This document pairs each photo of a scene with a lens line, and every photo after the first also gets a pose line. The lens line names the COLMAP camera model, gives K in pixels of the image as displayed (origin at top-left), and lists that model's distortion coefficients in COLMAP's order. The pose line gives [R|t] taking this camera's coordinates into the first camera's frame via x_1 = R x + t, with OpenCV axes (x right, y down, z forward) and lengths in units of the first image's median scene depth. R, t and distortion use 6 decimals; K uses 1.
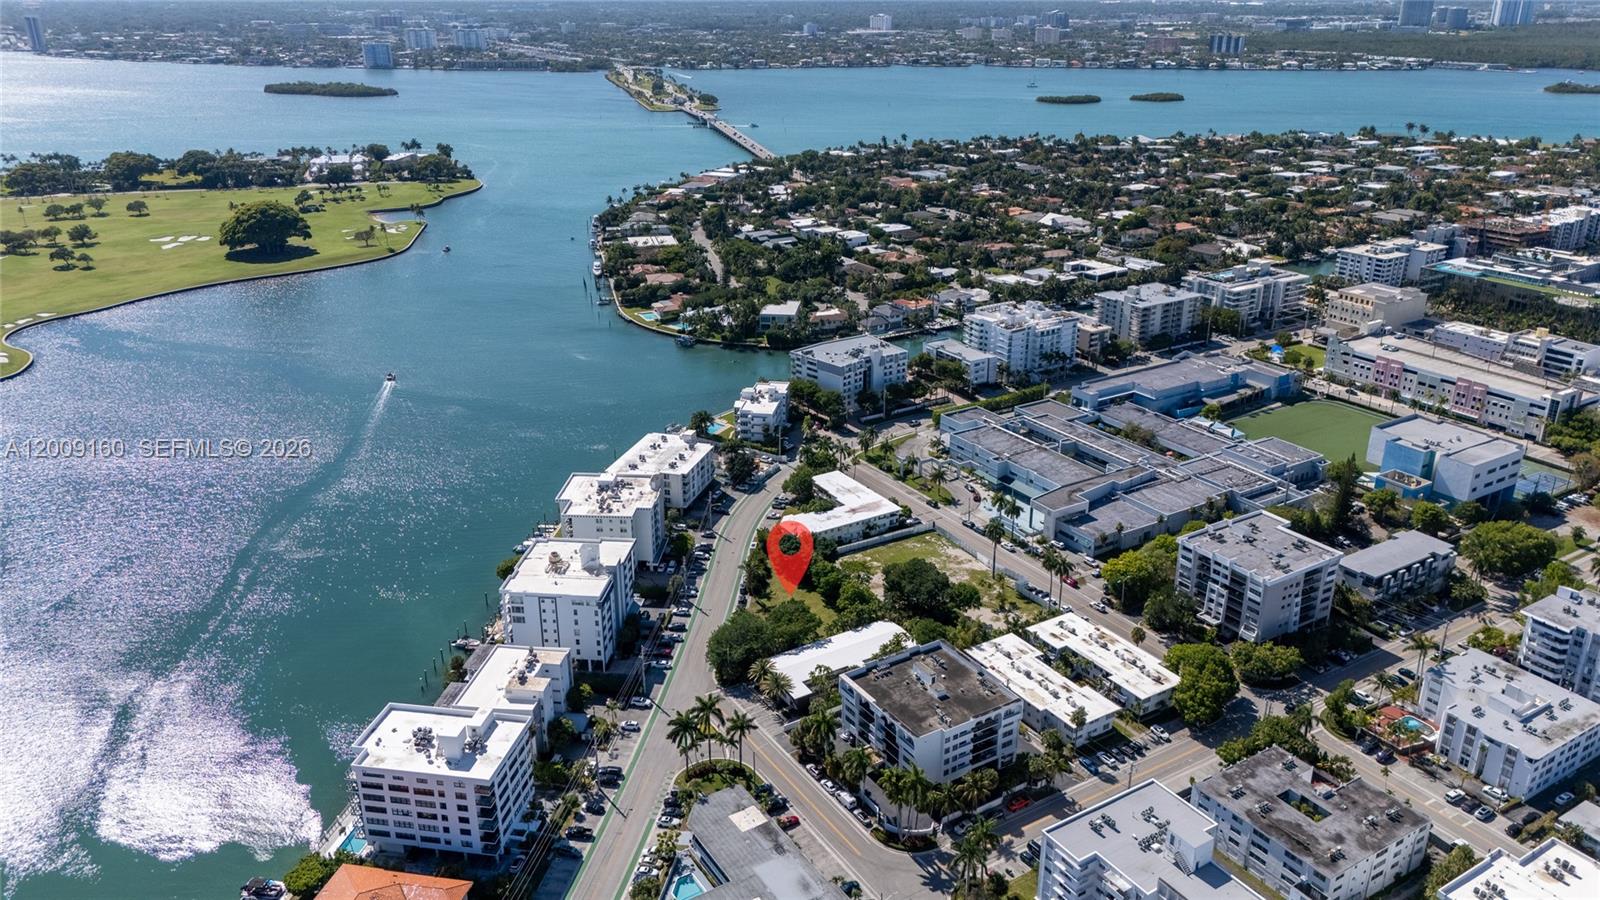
lens RADIAL K [[1172.1, 0, 808.9], [0, 1172.1, 459.7], [0, 0, 1]] dist [0.064535, -0.073550]
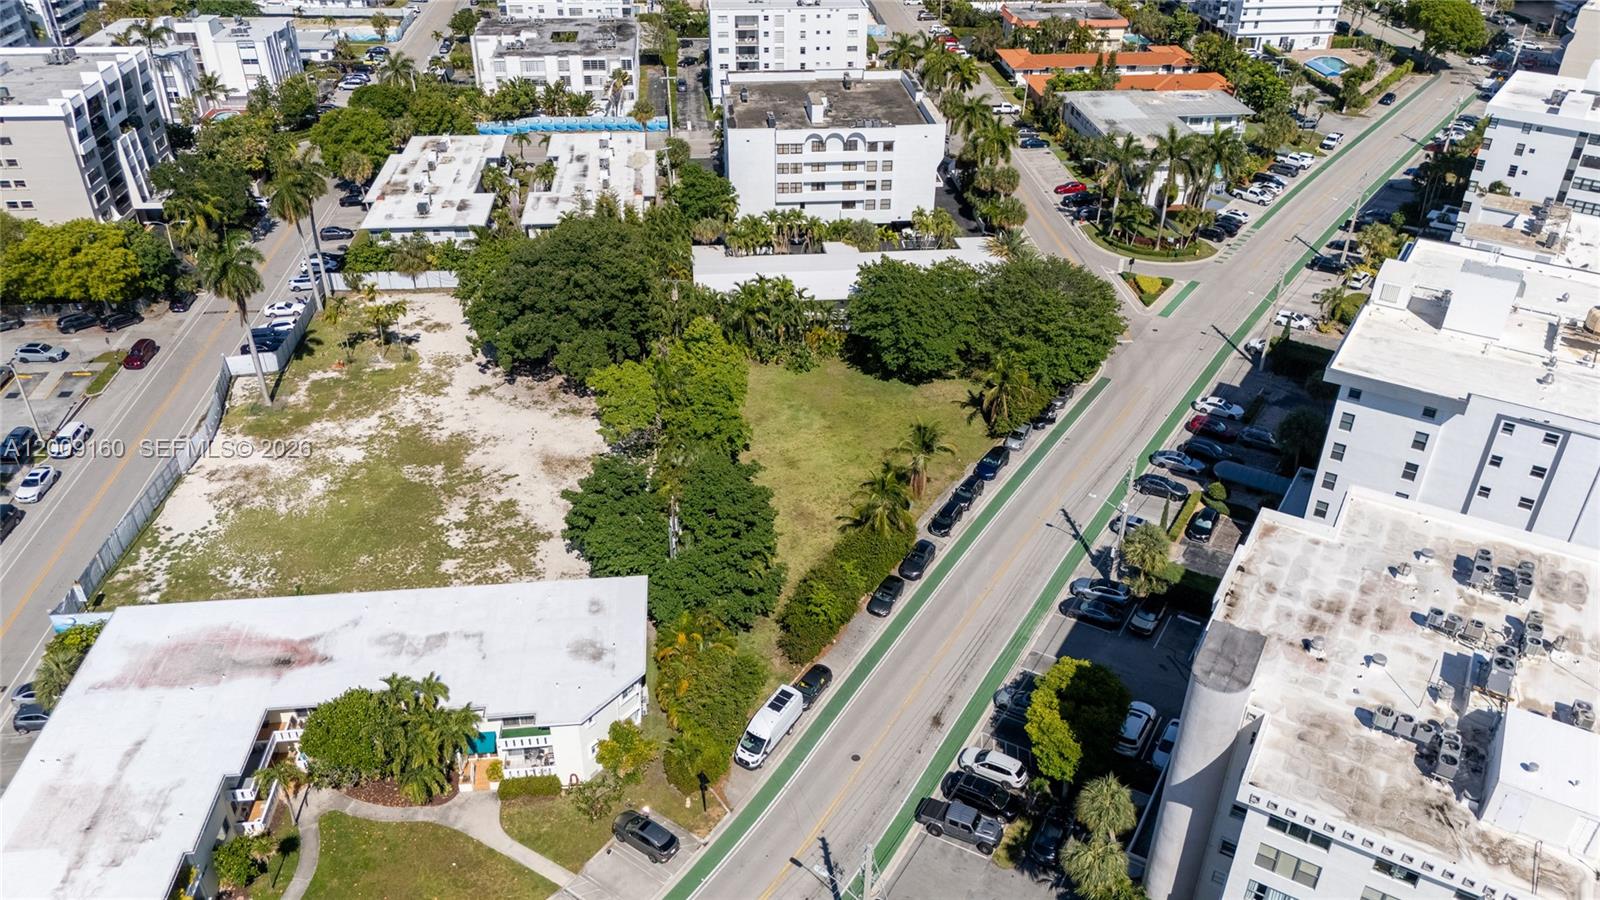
lens RADIAL K [[1172.1, 0, 808.9], [0, 1172.1, 459.7], [0, 0, 1]] dist [0.064535, -0.073550]
pose [[-0.903539, -0.235742, 0.357832, -0.107195], [0.155280, 0.598181, 0.786173, -0.125443], [-0.399382, 0.765901, -0.503874, 0.888187]]
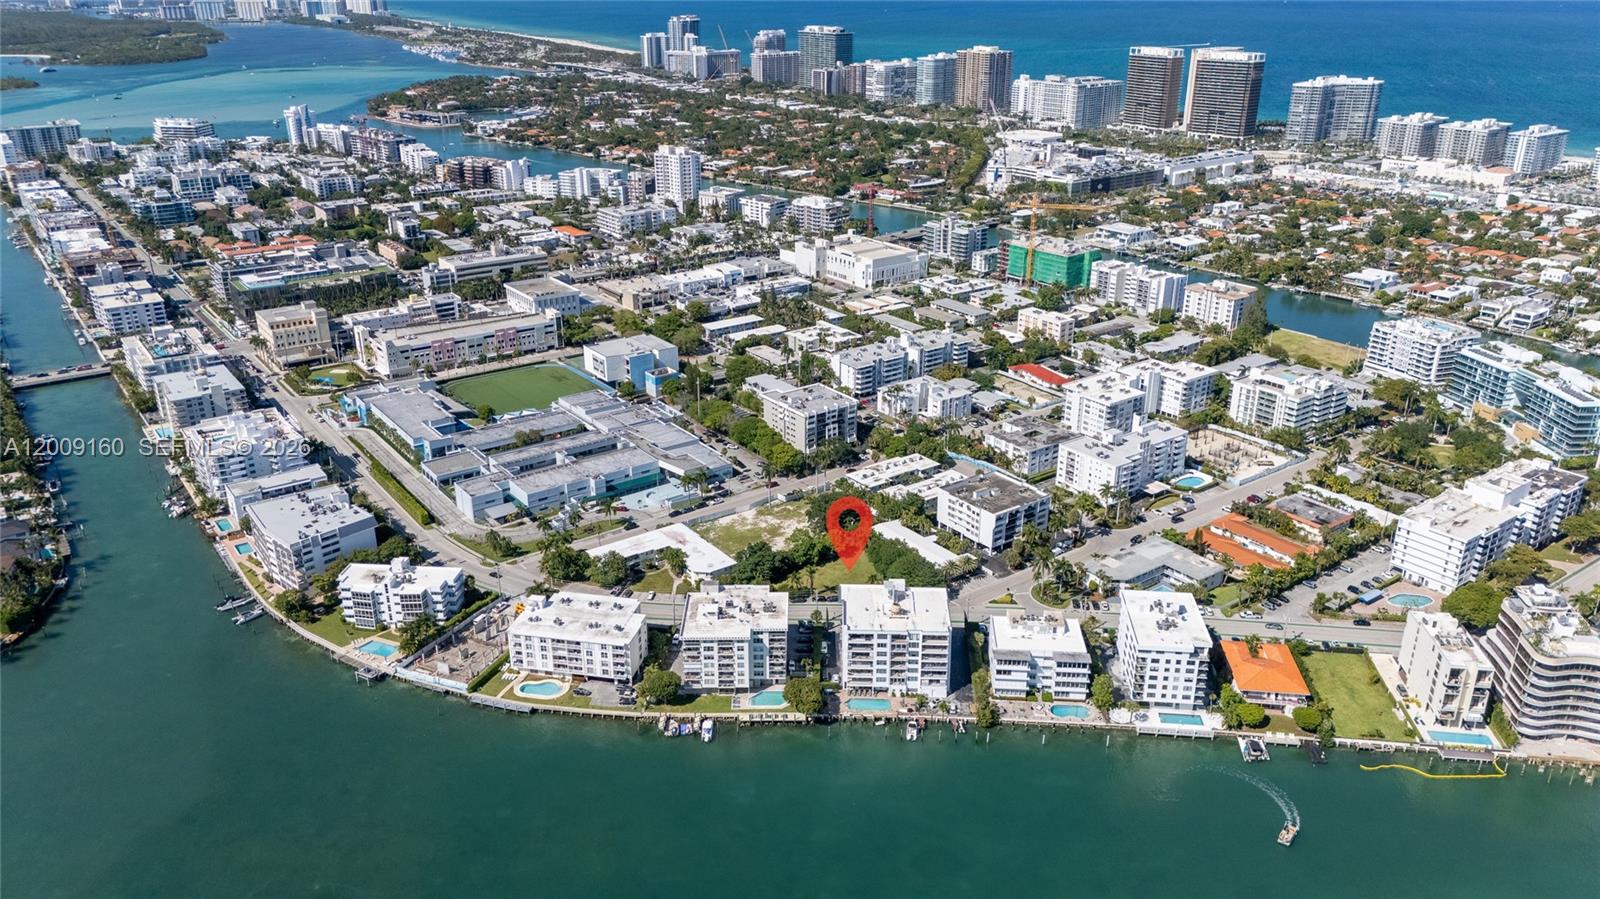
lens RADIAL K [[1172.1, 0, 808.9], [0, 1172.1, 459.2], [0, 0, 1]] dist [0.064535, -0.073550]
pose [[-0.081616, -0.380746, 0.921071, -0.819404], [0.375812, 0.844181, 0.382263, -0.341750], [-0.923095, 0.377348, 0.074190, 0.655672]]
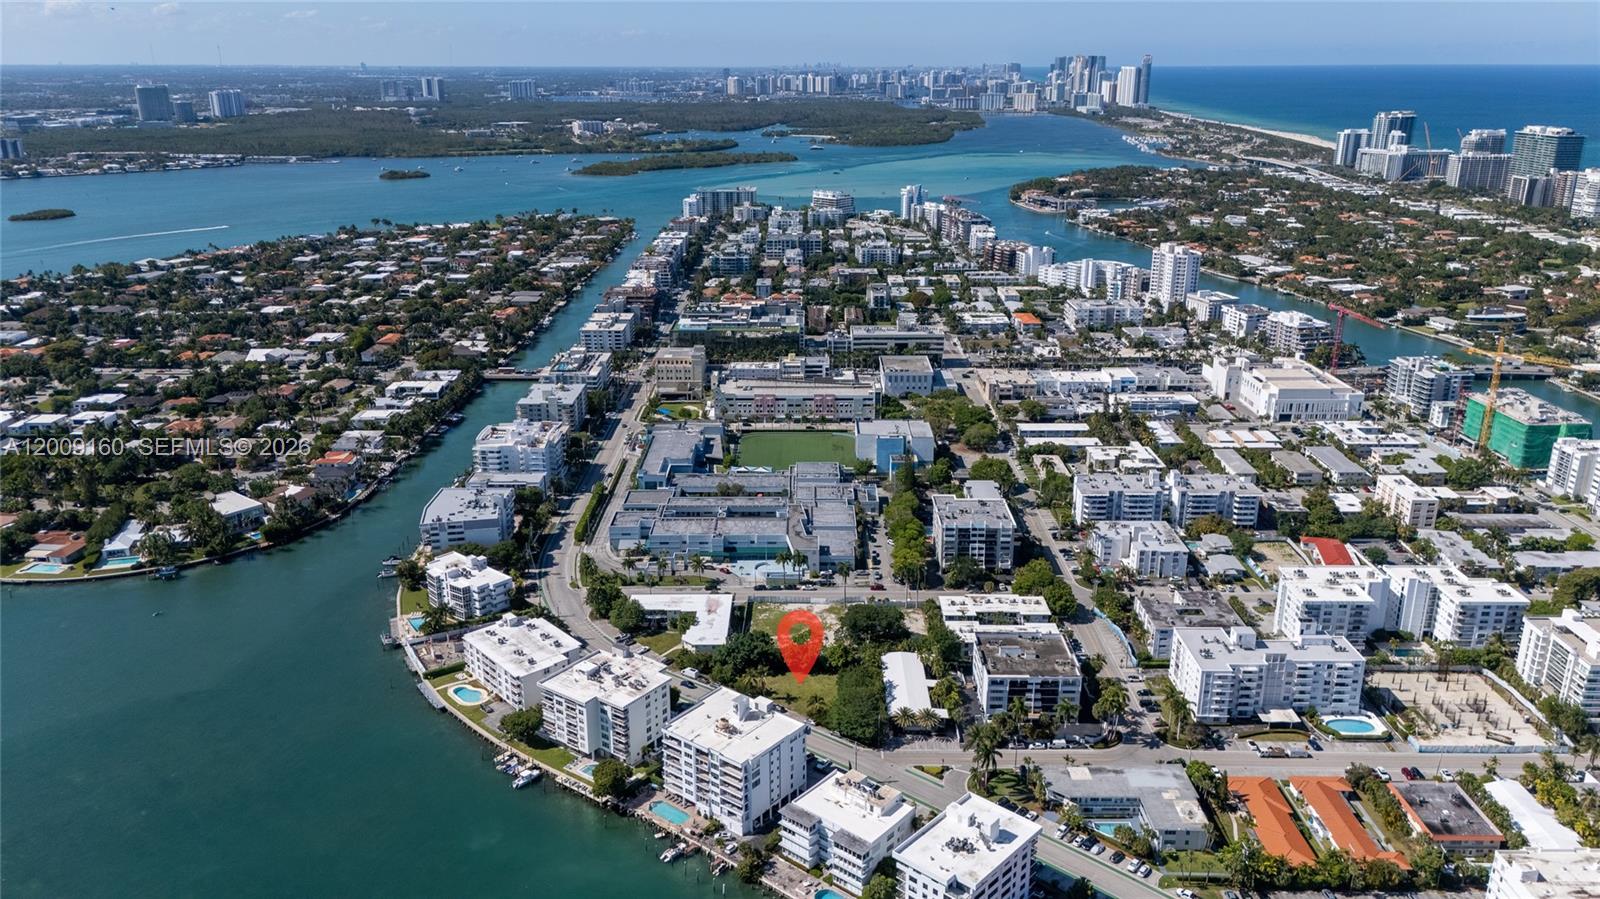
lens RADIAL K [[1172.1, 0, 808.9], [0, 1172.1, 459.2], [0, 0, 1]] dist [0.064535, -0.073550]
pose [[0.526779, -0.268579, 0.806455, -0.663226], [0.318829, 0.941929, 0.105437, -0.155406], [-0.787941, 0.201579, 0.581820, 0.199030]]
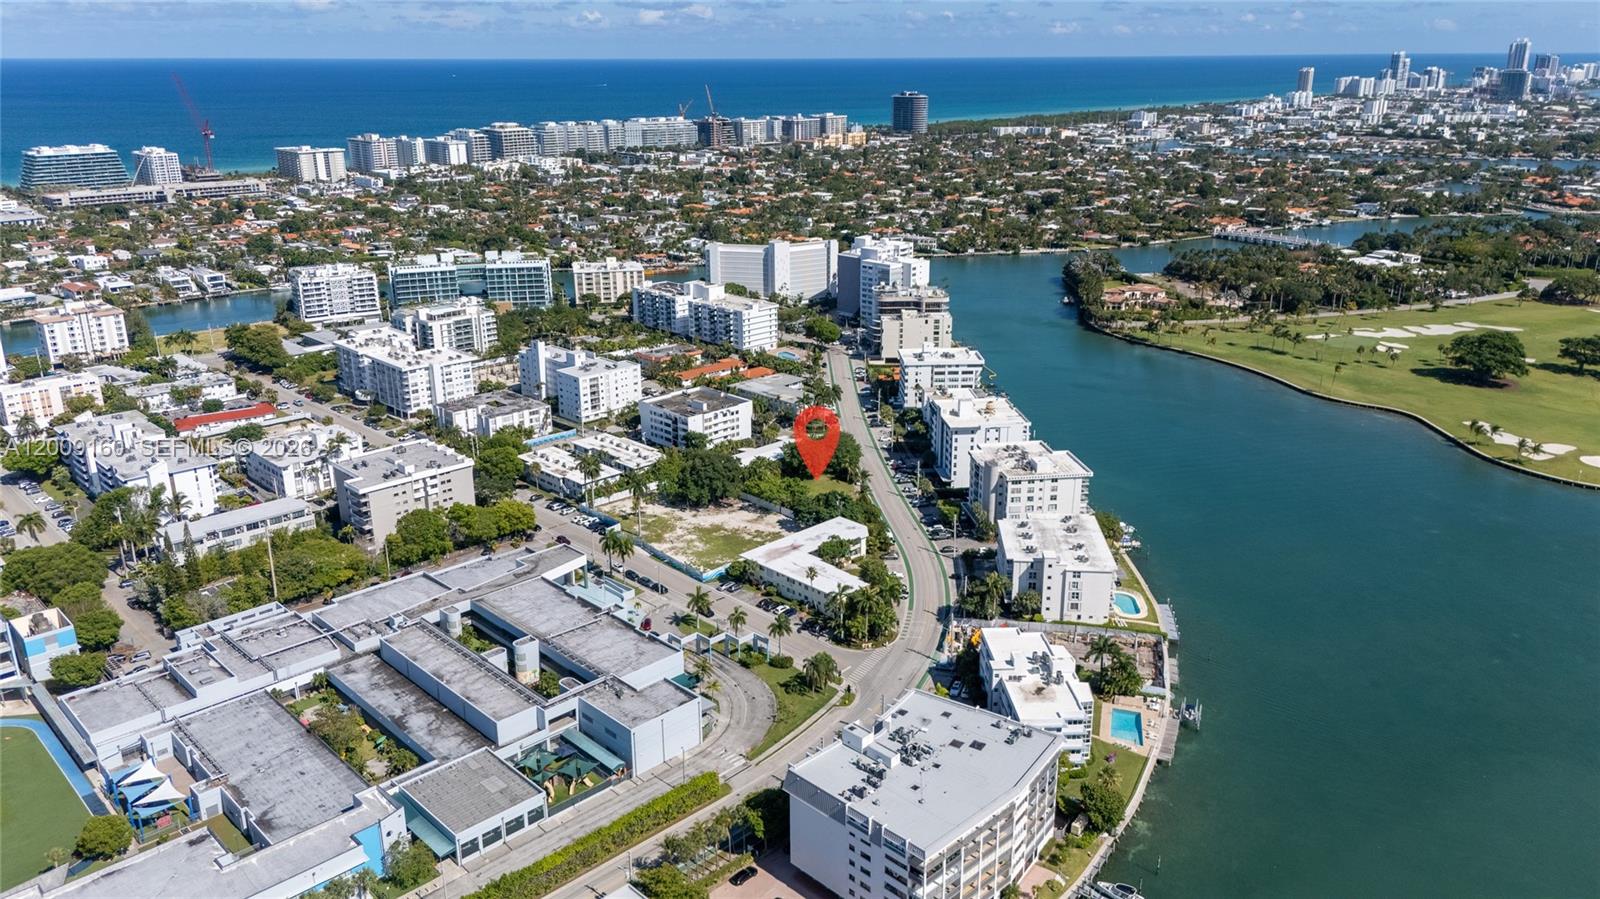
lens RADIAL K [[1172.1, 0, 808.9], [0, 1172.1, 459.2], [0, 0, 1]] dist [0.064535, -0.073550]
pose [[-0.972036, 0.079823, -0.220848, 0.180921], [-0.085283, 0.756252, 0.648699, -0.486521], [0.218798, 0.649393, -0.728297, 1.350881]]
